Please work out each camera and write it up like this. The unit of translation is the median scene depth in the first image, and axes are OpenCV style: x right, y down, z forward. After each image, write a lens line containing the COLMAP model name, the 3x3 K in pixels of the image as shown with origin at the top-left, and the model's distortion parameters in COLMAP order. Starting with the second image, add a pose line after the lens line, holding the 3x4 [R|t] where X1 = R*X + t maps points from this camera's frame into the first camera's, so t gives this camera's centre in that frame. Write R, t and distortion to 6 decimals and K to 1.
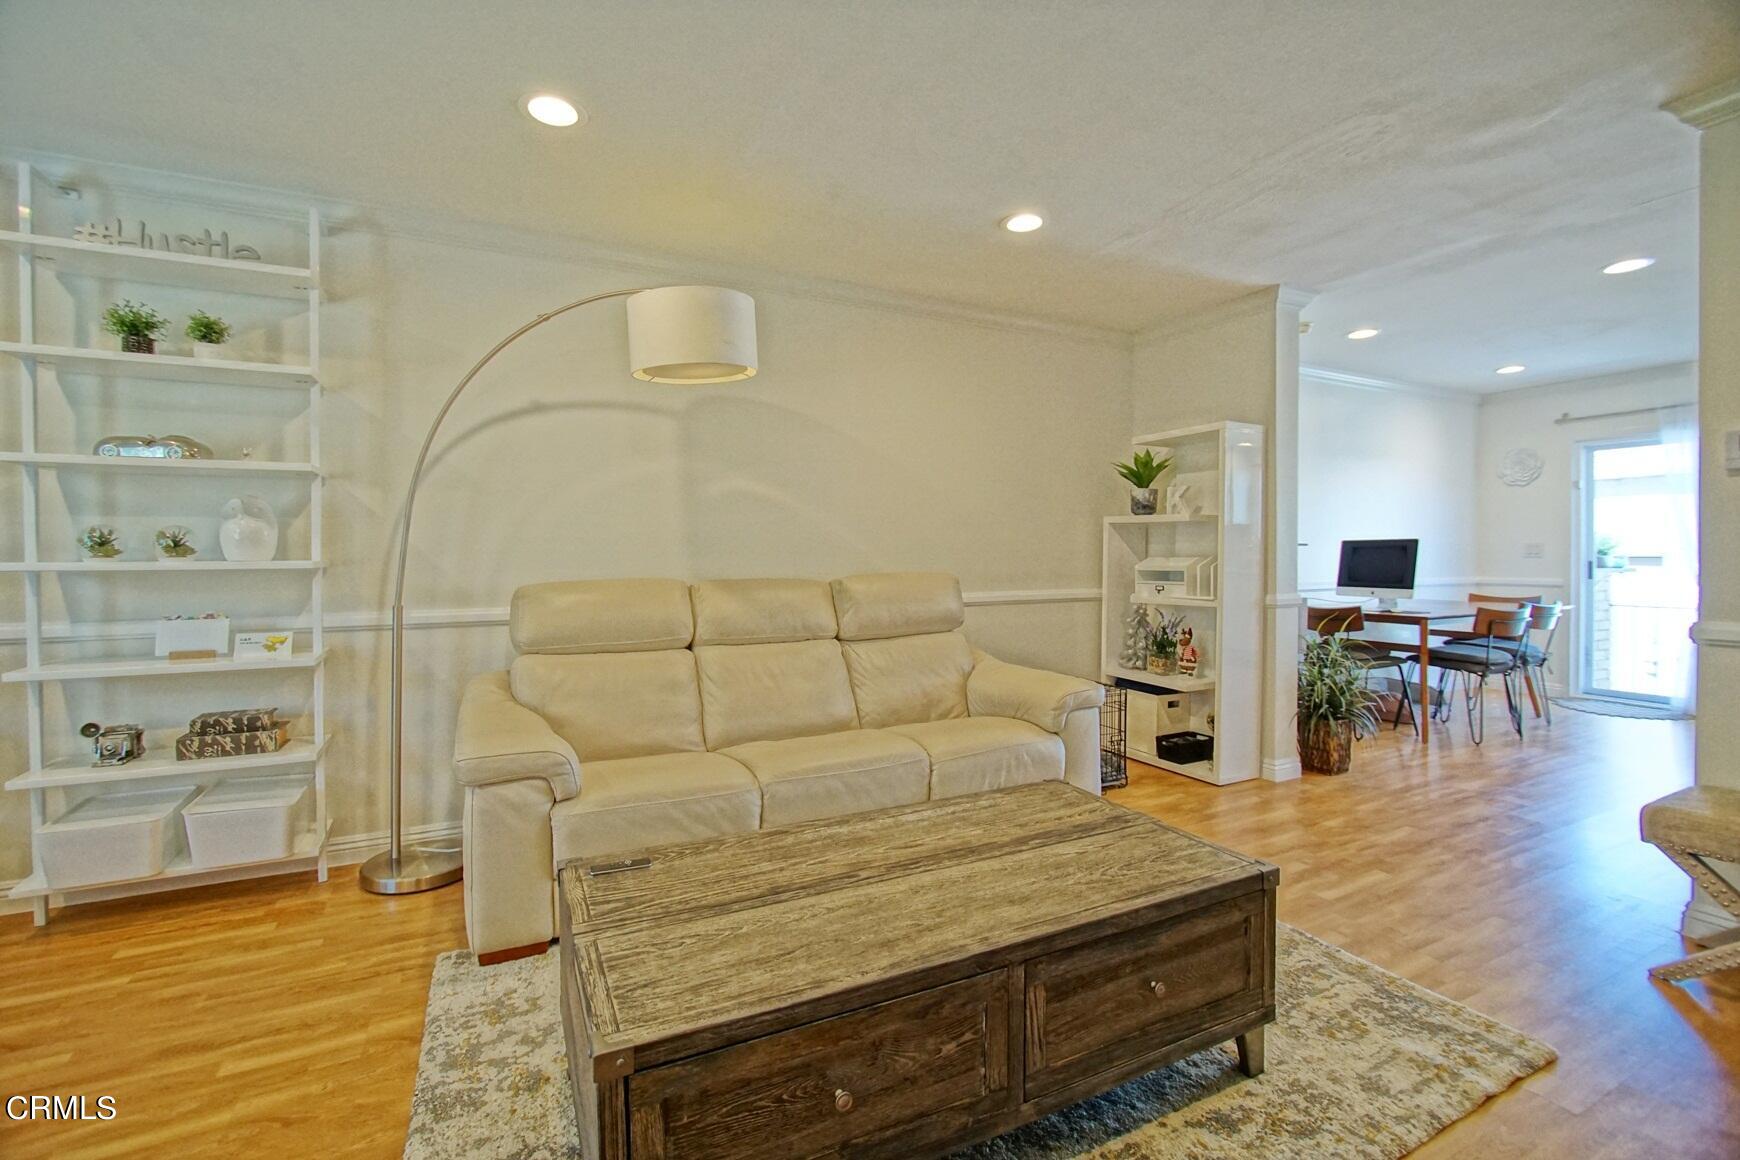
lens RADIAL K [[761.9, 0, 860.4], [0, 761.9, 561.6], [0, 0, 1]] dist [-0.016227, -0.000105]
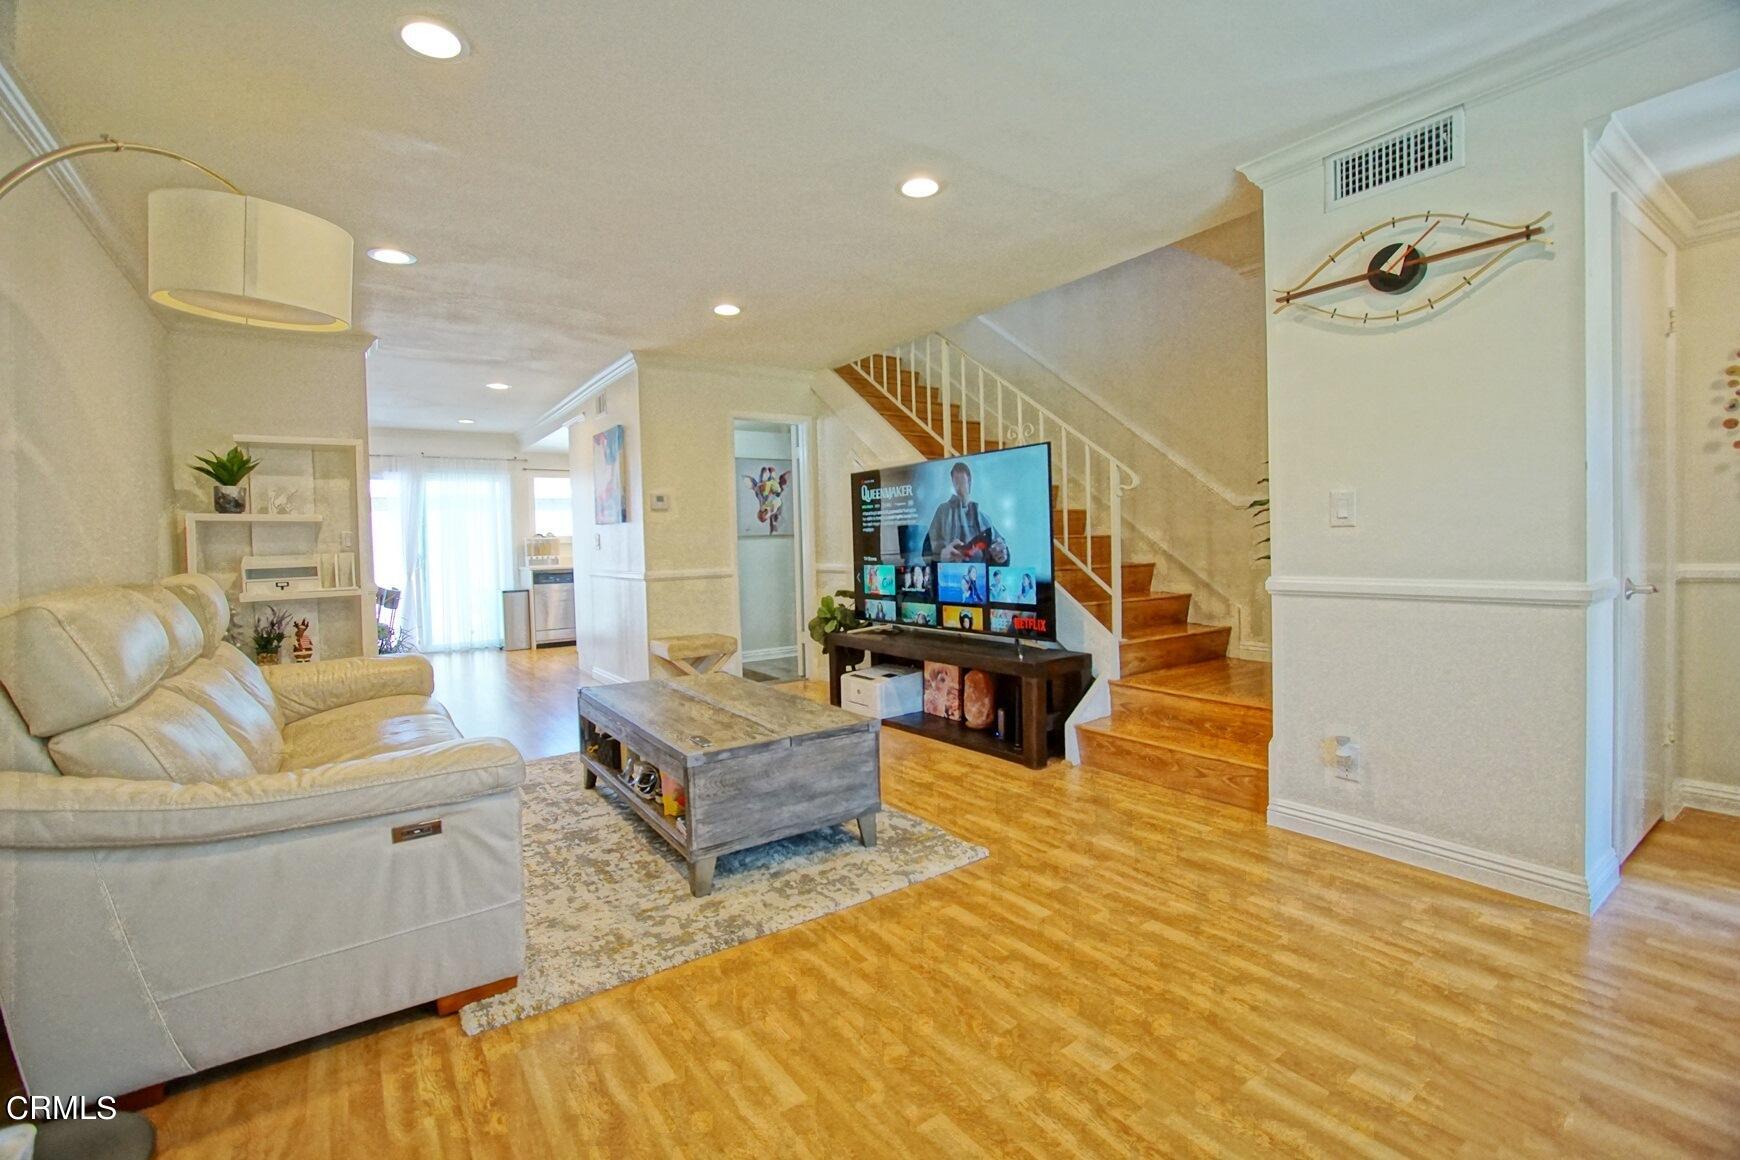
lens RADIAL K [[761.9, 0, 860.4], [0, 761.9, 561.6], [0, 0, 1]] dist [-0.016227, -0.000105]
pose [[-0.142394, -0.018170, 0.989643, -1.181585], [0.035172, 0.999107, 0.023404, 0.012086], [-0.989185, 0.038140, -0.141628, 0.564811]]
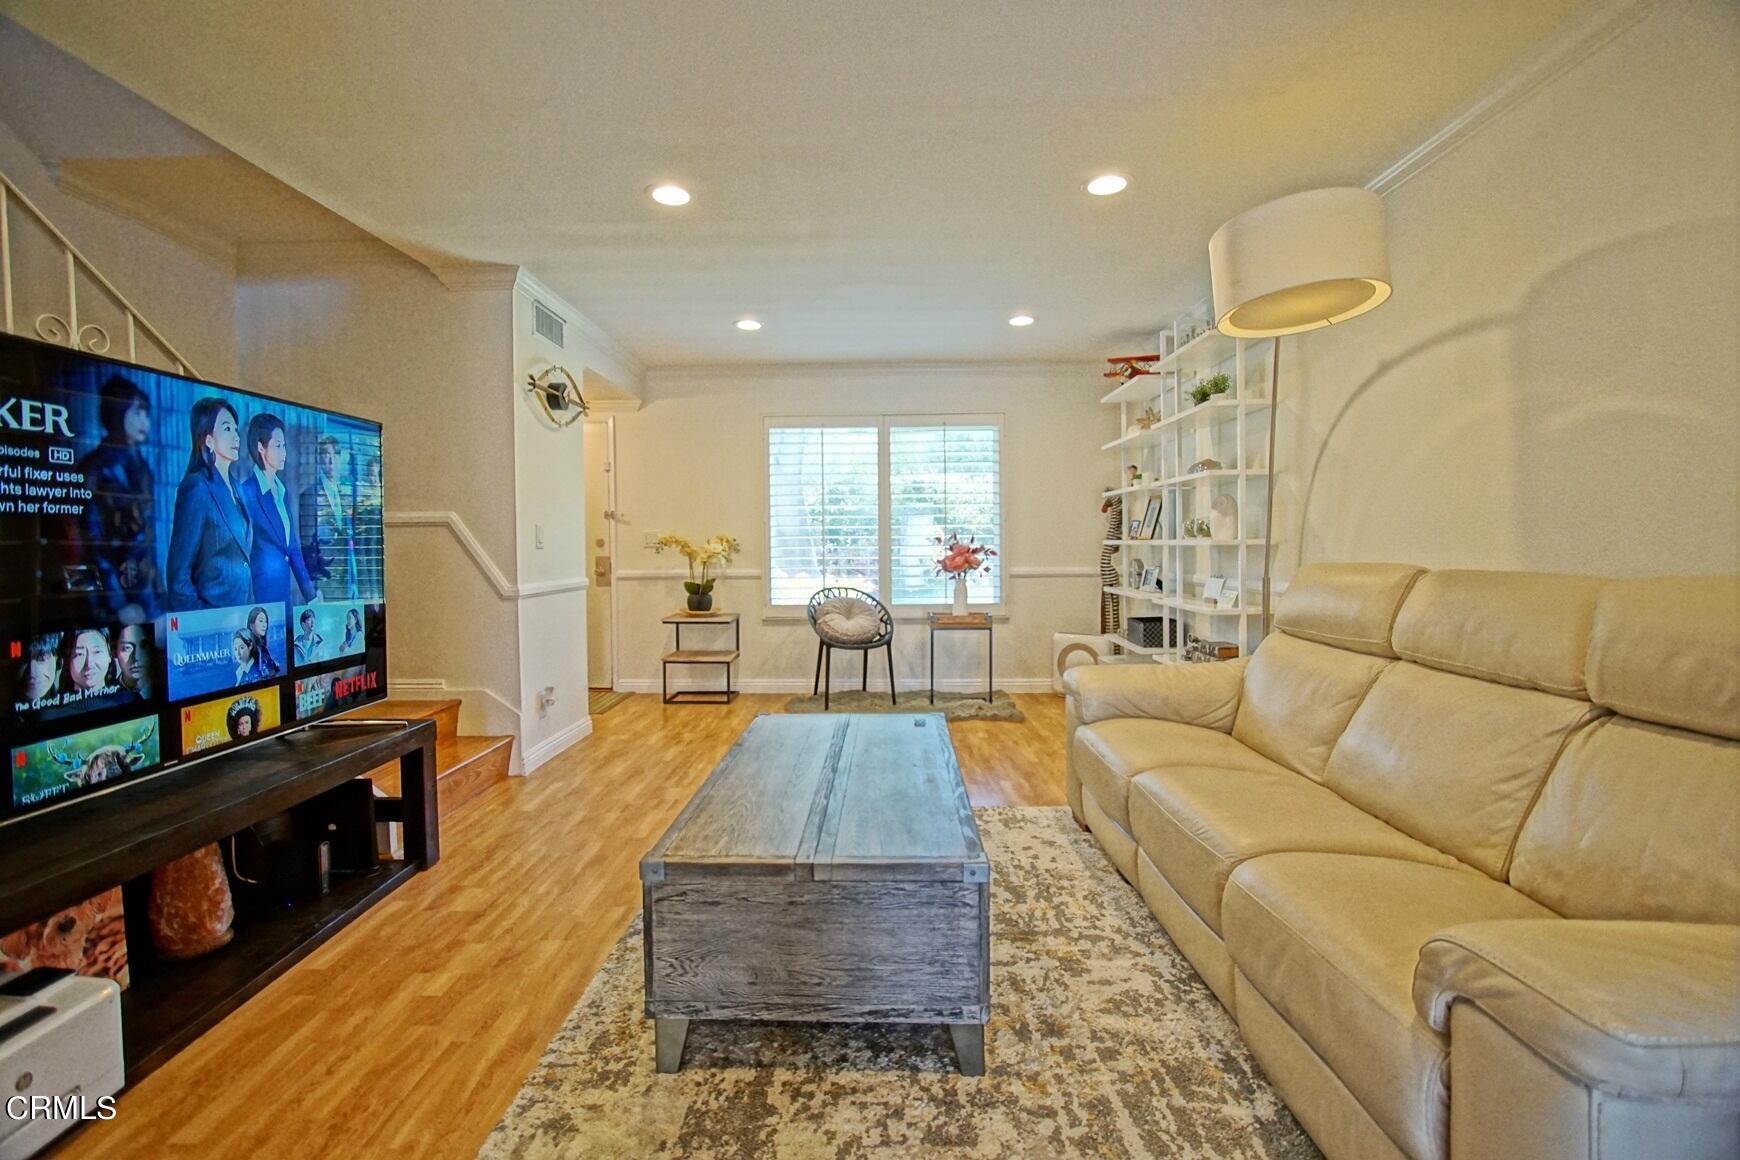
lens RADIAL K [[761.9, 0, 860.4], [0, 761.9, 561.6], [0, 0, 1]] dist [-0.016227, -0.000105]
pose [[-0.467382, 0.030009, -0.883546, 0.797154], [0.004558, 0.999492, 0.031536, -0.007169], [0.884044, 0.010712, -0.467282, 1.068478]]
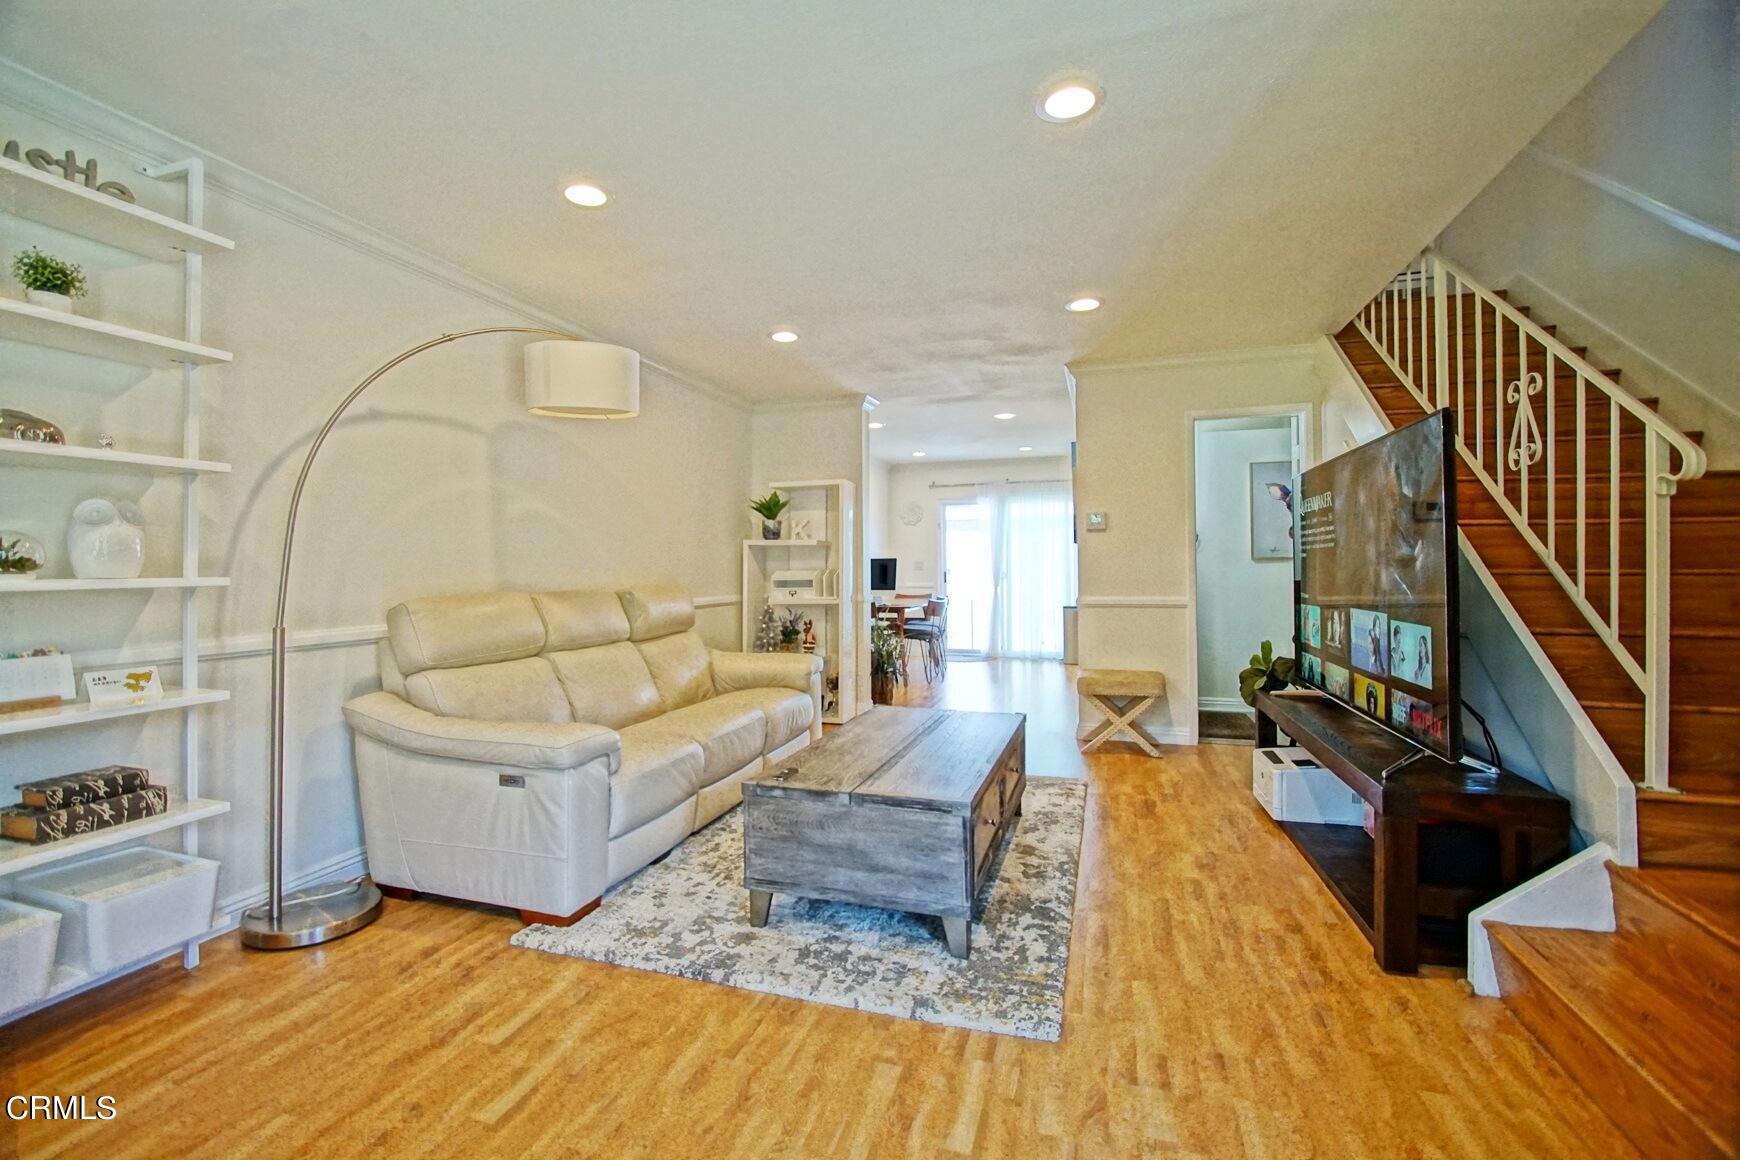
lens RADIAL K [[761.9, 0, 860.4], [0, 761.9, 561.6], [0, 0, 1]] dist [-0.016227, -0.000105]
pose [[0.697894, 0.003179, 0.716194, -0.826166], [0.011526, 0.999811, -0.015669, 0.002757], [-0.716108, 0.019190, 0.697726, -0.109012]]
